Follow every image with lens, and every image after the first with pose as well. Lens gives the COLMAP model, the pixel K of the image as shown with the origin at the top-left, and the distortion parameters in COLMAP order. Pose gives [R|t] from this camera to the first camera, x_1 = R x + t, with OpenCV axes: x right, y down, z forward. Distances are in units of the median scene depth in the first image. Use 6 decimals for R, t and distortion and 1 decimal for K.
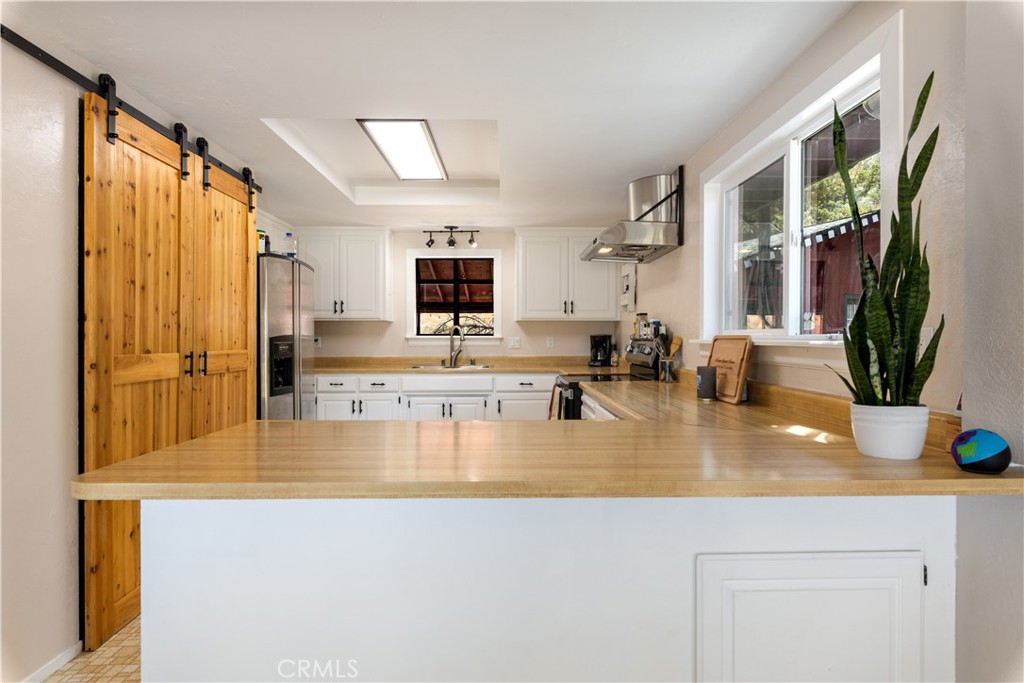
lens RADIAL K [[581.7, 0, 512.2], [0, 581.7, 338.9], [0, 0, 1]] dist [0.002061, -0.000012]
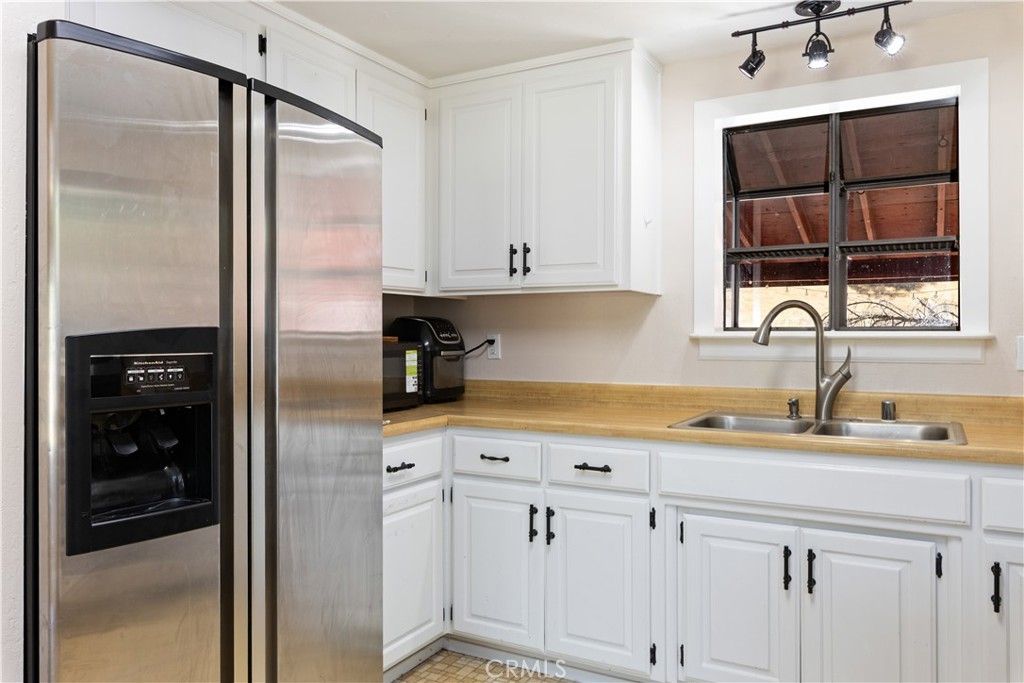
lens RADIAL K [[772.7, 0, 509.1], [0, 772.7, 336.2], [0, 0, 1]] dist [-0.007658, 0.001237]
pose [[0.869831, 0.001289, -0.493348, -0.040735], [-0.001922, 0.999998, -0.000775, -0.001696], [0.493346, 0.001622, 0.869831, 0.530884]]
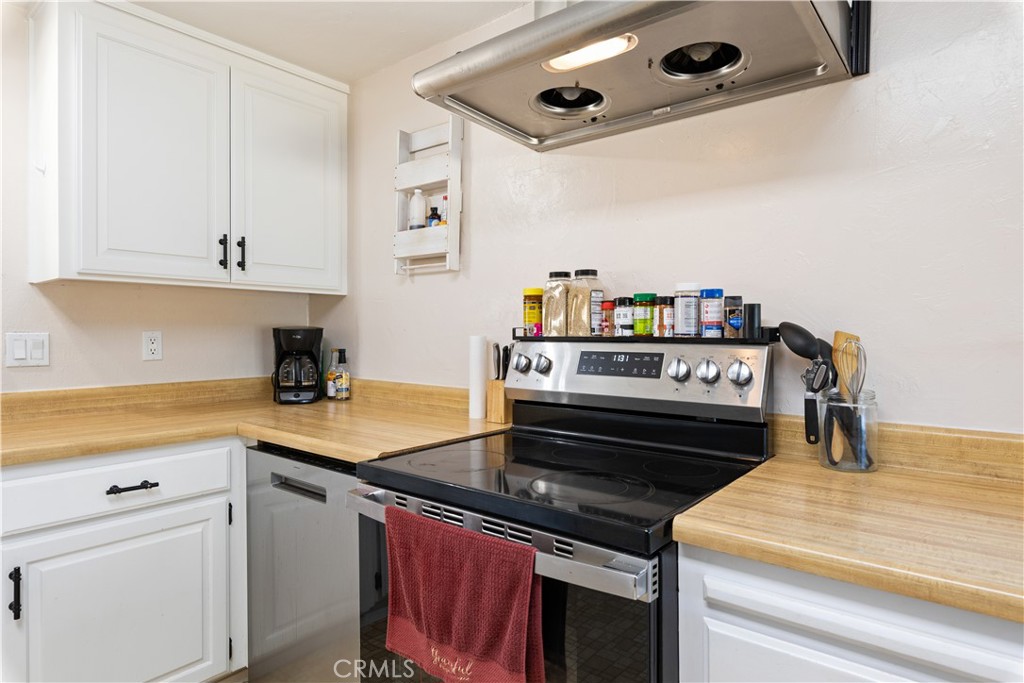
lens RADIAL K [[581.7, 0, 511.6], [0, 581.7, 338.1], [0, 0, 1]] dist [0.002061, -0.000012]
pose [[0.628316, -0.005847, 0.777936, -0.081034], [0.001944, 0.999980, 0.005945, -0.001250], [-0.777956, -0.002223, 0.628315, 0.613425]]
